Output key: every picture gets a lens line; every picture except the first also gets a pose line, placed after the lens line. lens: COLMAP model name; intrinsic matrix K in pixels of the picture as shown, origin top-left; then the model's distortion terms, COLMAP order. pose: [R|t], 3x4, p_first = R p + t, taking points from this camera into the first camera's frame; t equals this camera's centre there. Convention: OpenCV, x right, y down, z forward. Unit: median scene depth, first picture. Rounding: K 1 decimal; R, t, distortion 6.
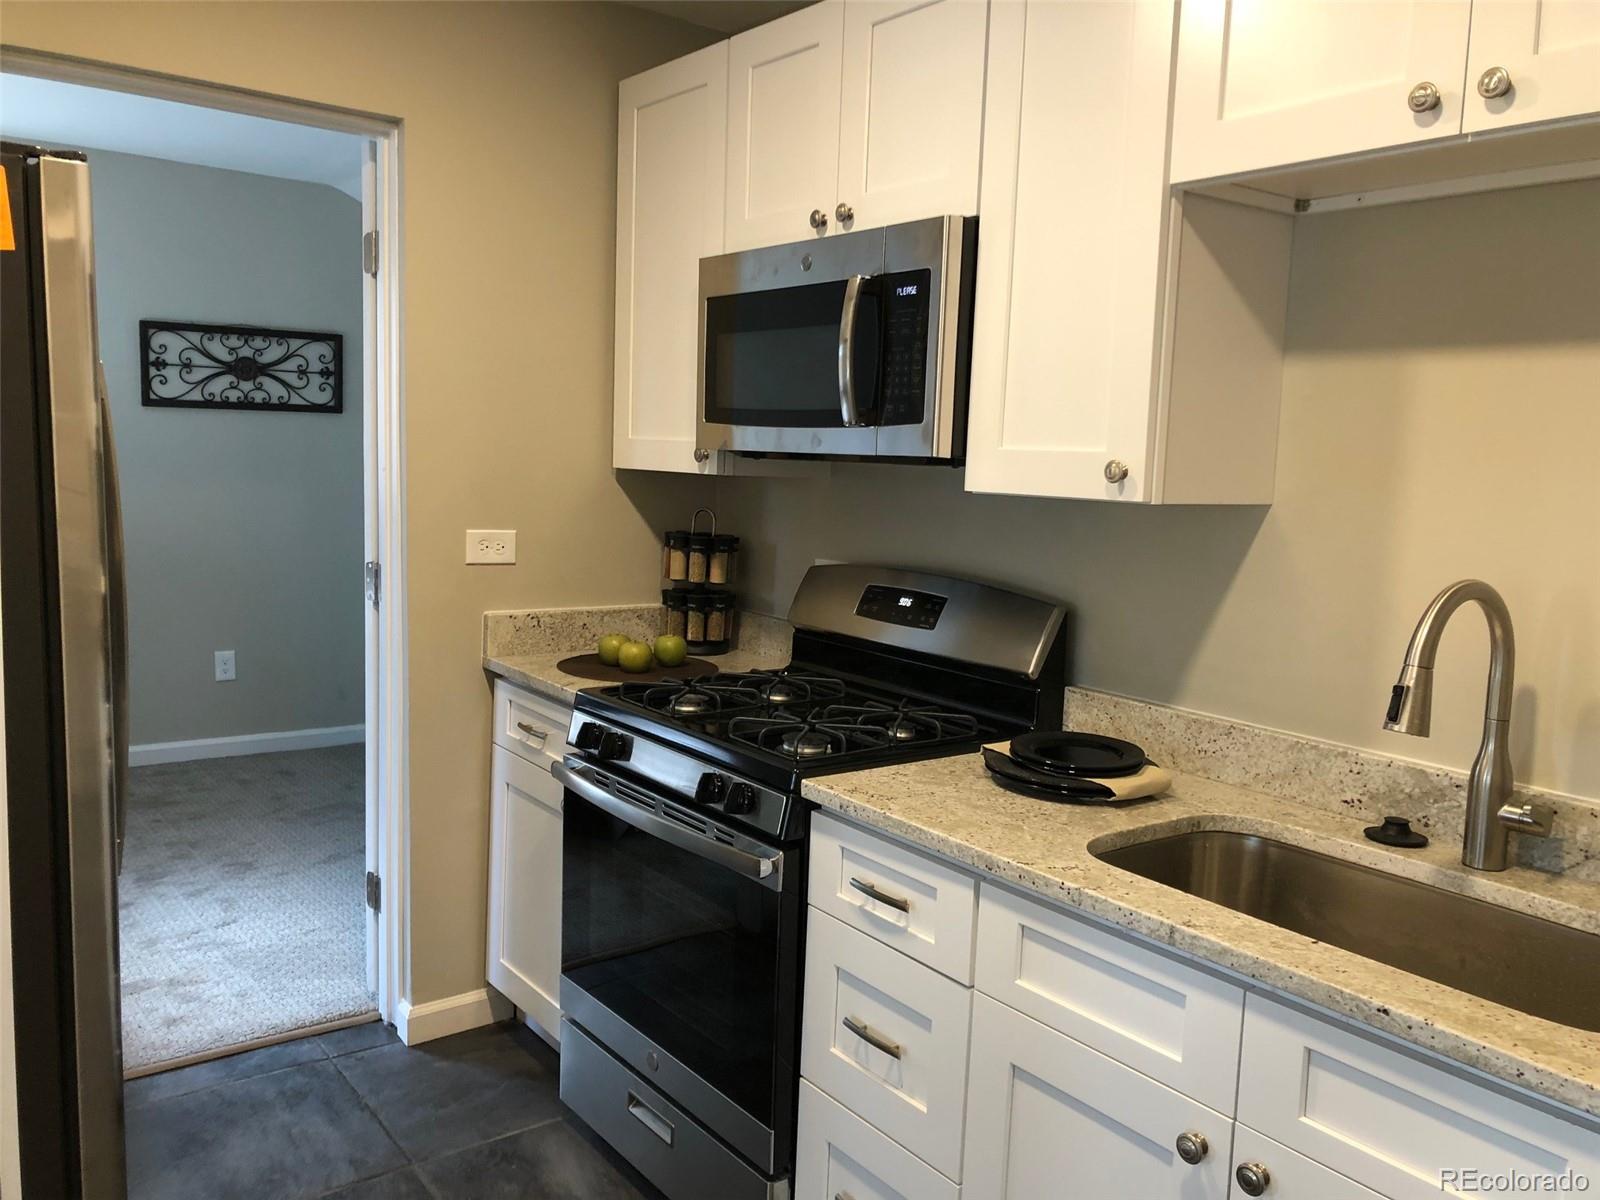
lens RADIAL K [[1309.0, 0, 809.4], [0, 1309.0, 611.9], [0, 0, 1]] dist [0.043737, -0.024050]
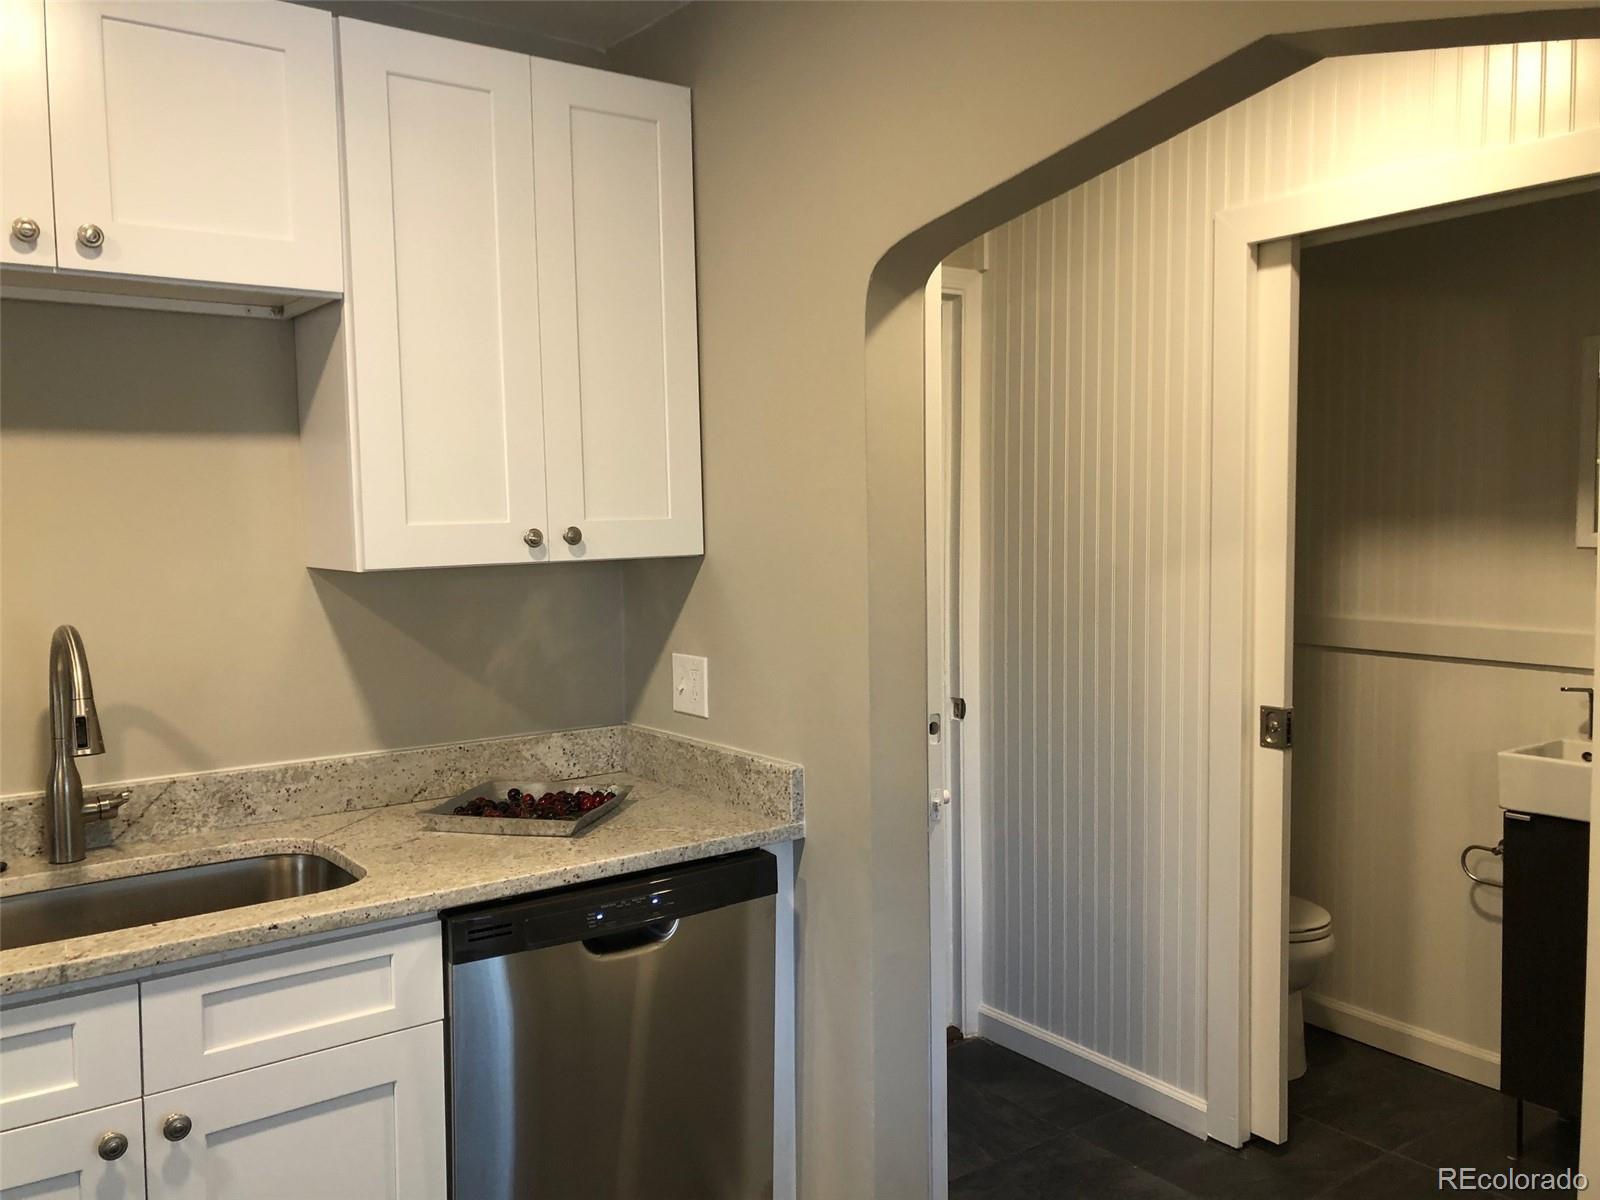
lens RADIAL K [[1309.0, 0, 799.7], [0, 1309.0, 607.0], [0, 0, 1]] dist [0.043737, -0.024050]
pose [[0.001921, -0.113114, 0.993580, -0.779462], [0.138987, 0.983969, 0.111751, -0.090724], [-0.990292, 0.137880, 0.017611, 0.337944]]
